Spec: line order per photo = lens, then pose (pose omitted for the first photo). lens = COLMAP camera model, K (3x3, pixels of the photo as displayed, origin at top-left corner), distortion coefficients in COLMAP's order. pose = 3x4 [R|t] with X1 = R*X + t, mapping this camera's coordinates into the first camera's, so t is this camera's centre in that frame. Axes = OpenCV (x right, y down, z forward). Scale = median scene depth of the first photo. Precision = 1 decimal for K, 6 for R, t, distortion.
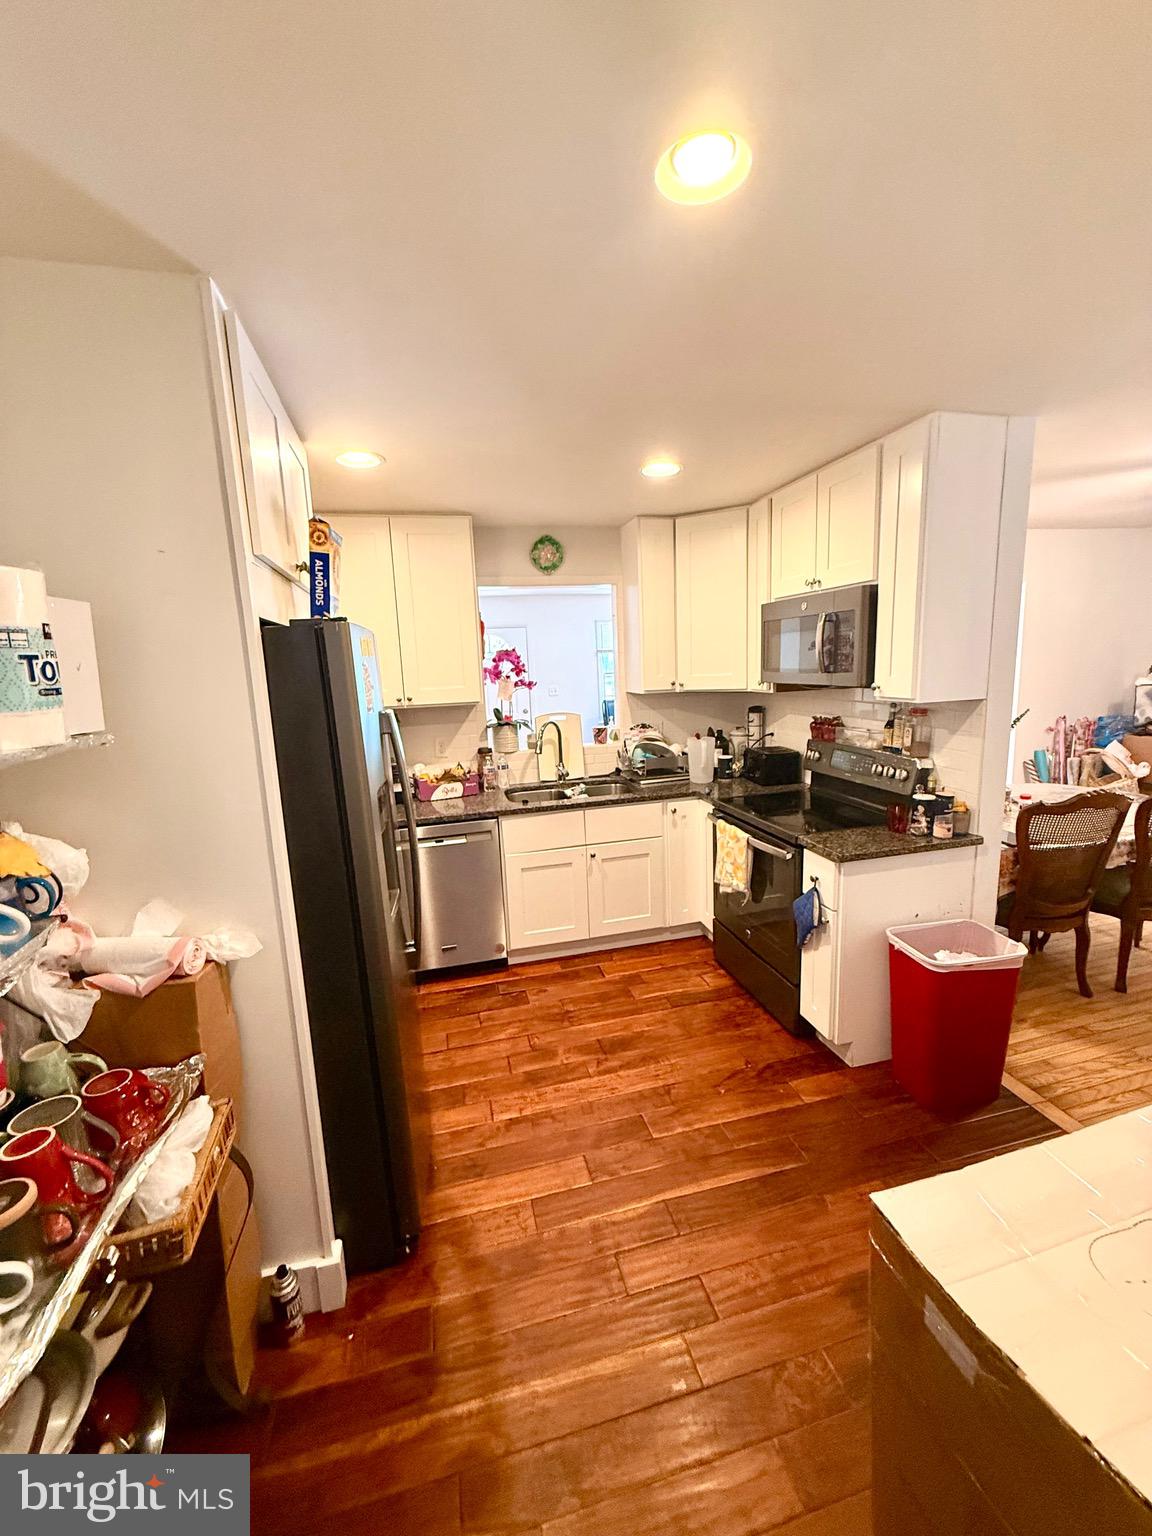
lens RADIAL K [[613.5, 0, 570.6], [0, 613.5, 766.7], [0, 0, 1]] dist [0.001955, 0.000545]
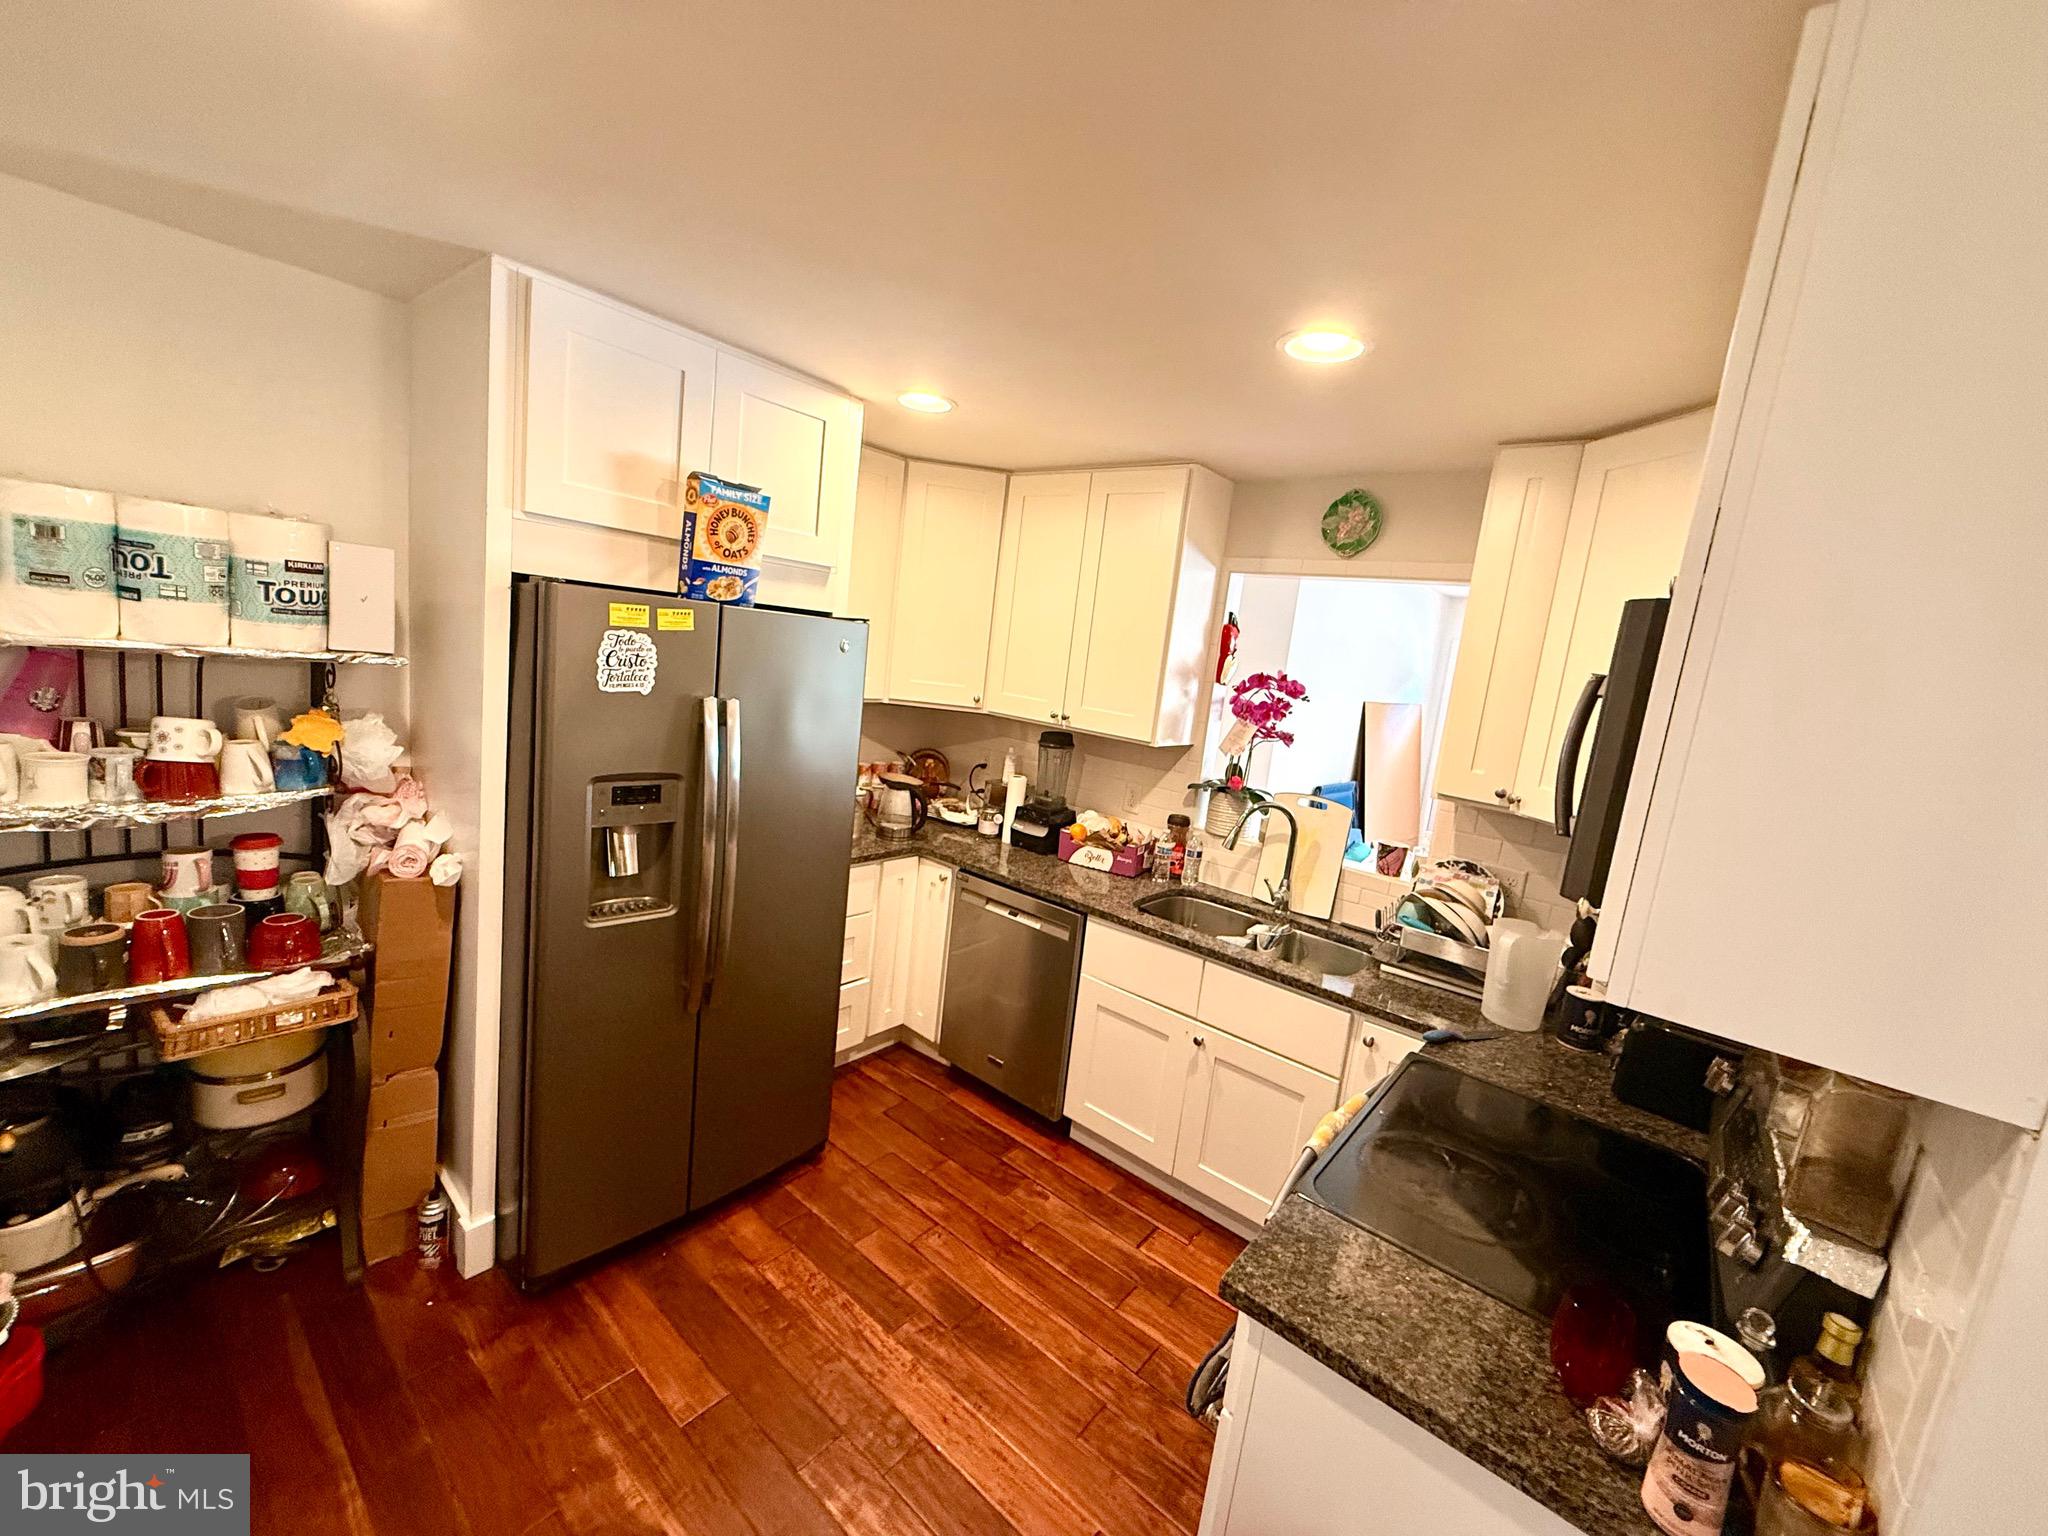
lens RADIAL K [[818.0, 0, 1020.5], [0, 818.0, 768.3], [0, 0, 1]] dist [0.001955, 0.000545]
pose [[0.586256, 0.231418, -0.776369, 0.455486], [-0.273031, 0.958707, 0.079596, -0.110508], [0.762730, 0.165309, 0.625232, 0.346975]]
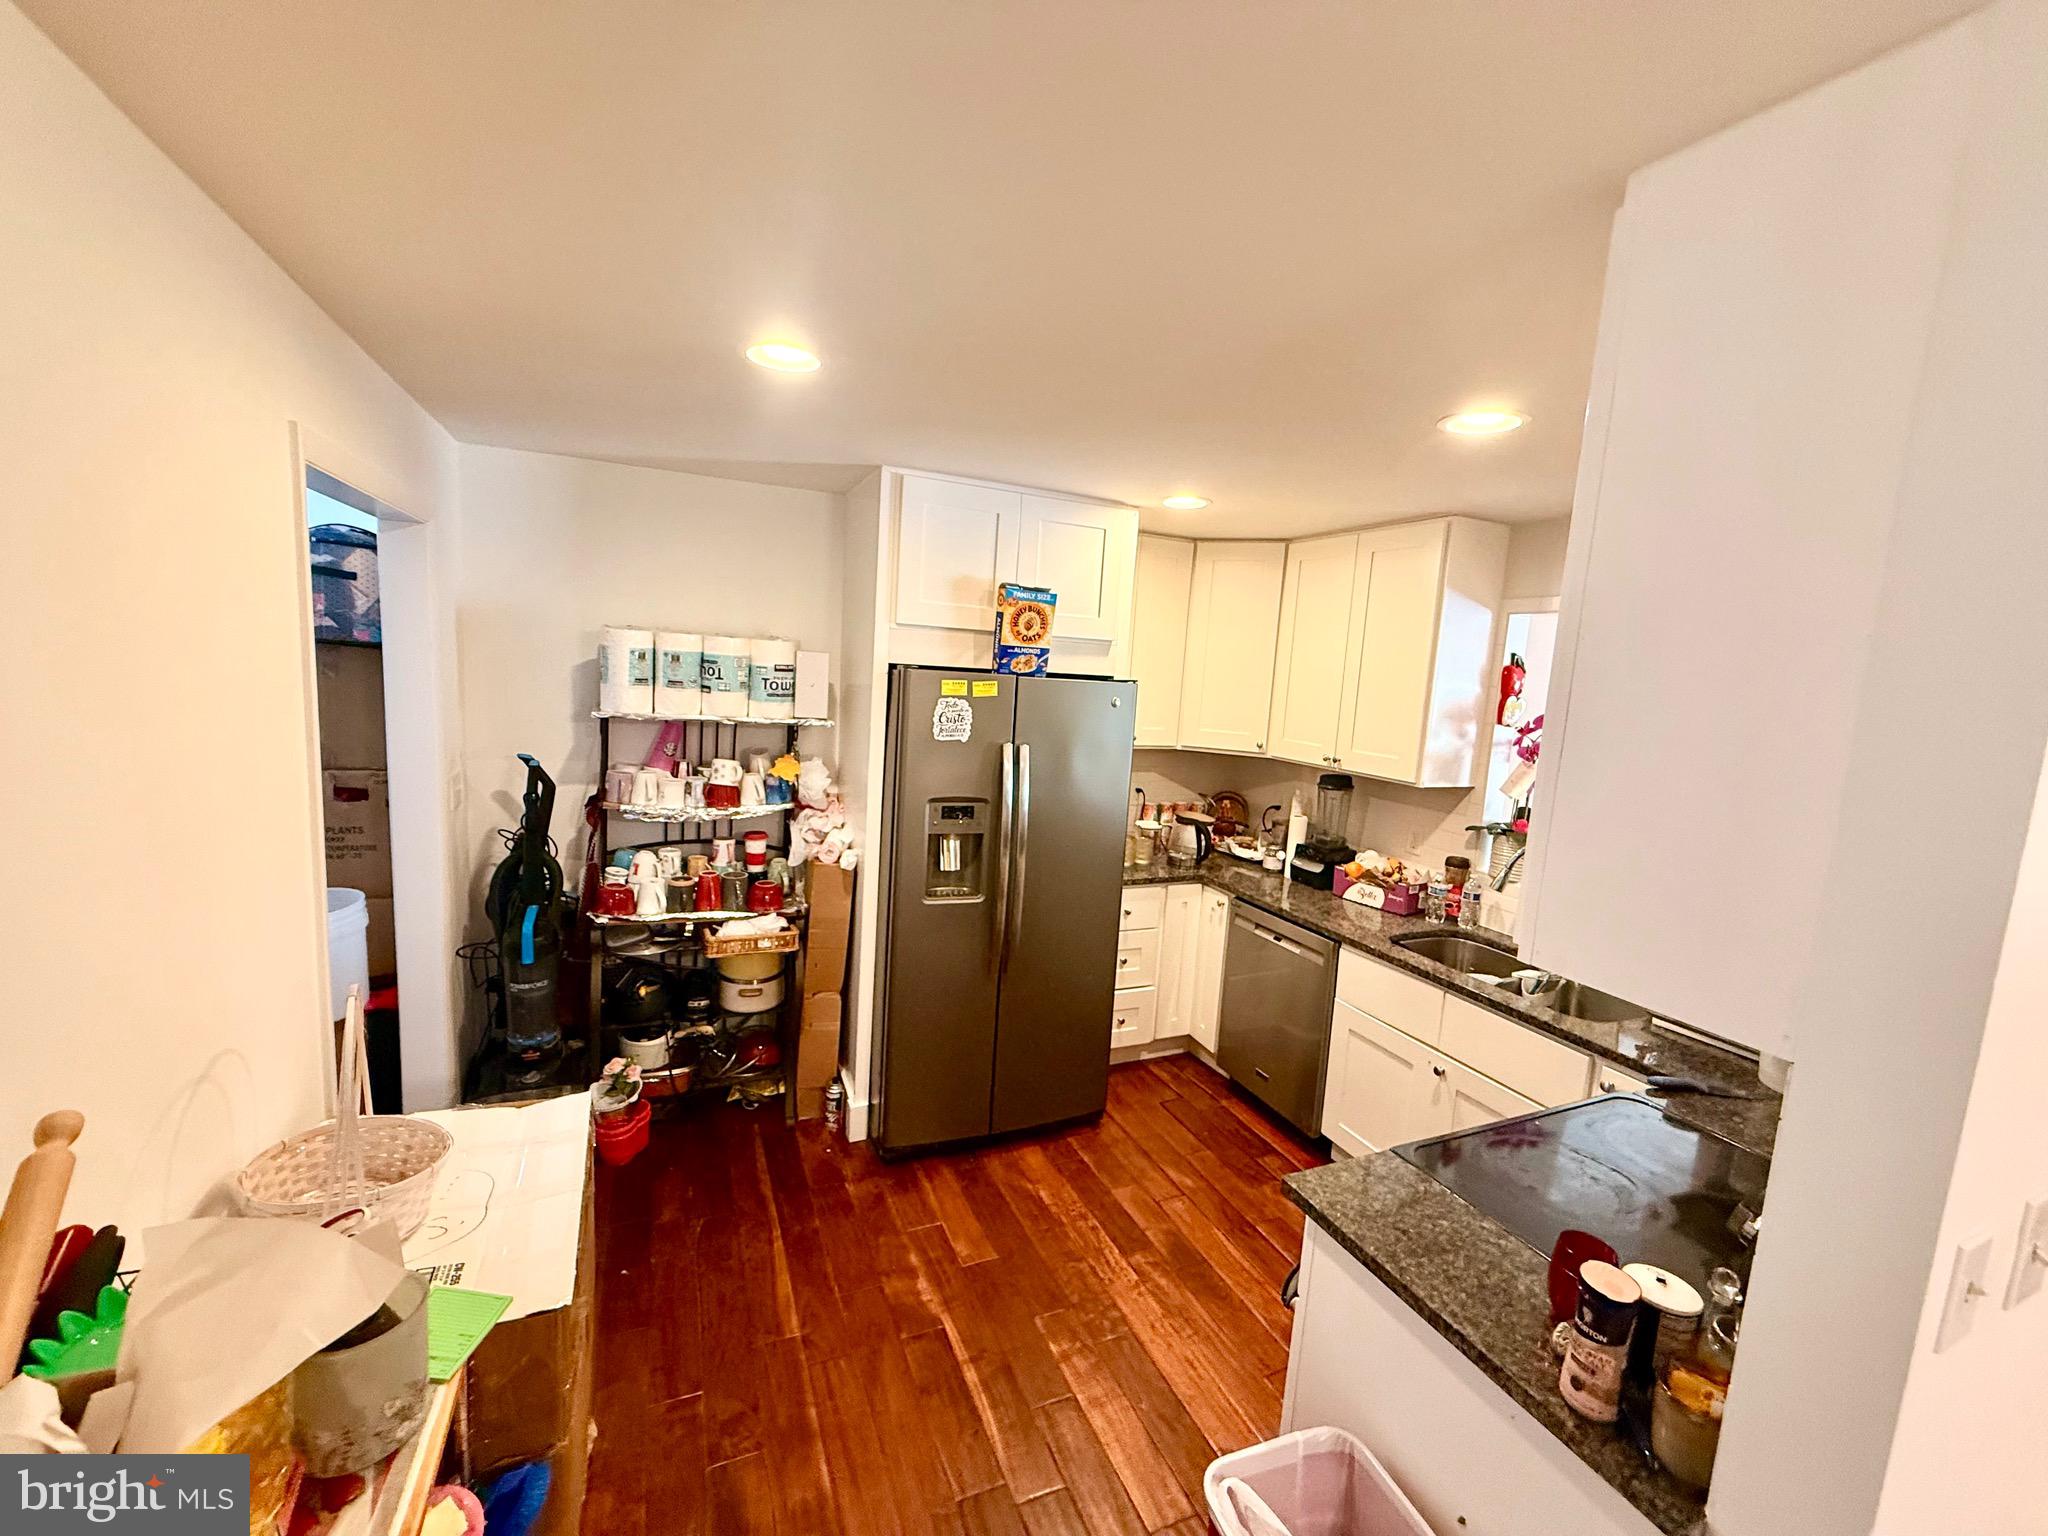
lens RADIAL K [[818.0, 0, 1021.2], [0, 818.0, 768.9], [0, 0, 1]] dist [0.001955, 0.000545]
pose [[0.171572, 0.179544, -0.968673, 0.650692], [-0.235104, 0.962306, 0.136722, -0.141911], [0.956707, 0.204281, 0.207316, 0.386752]]
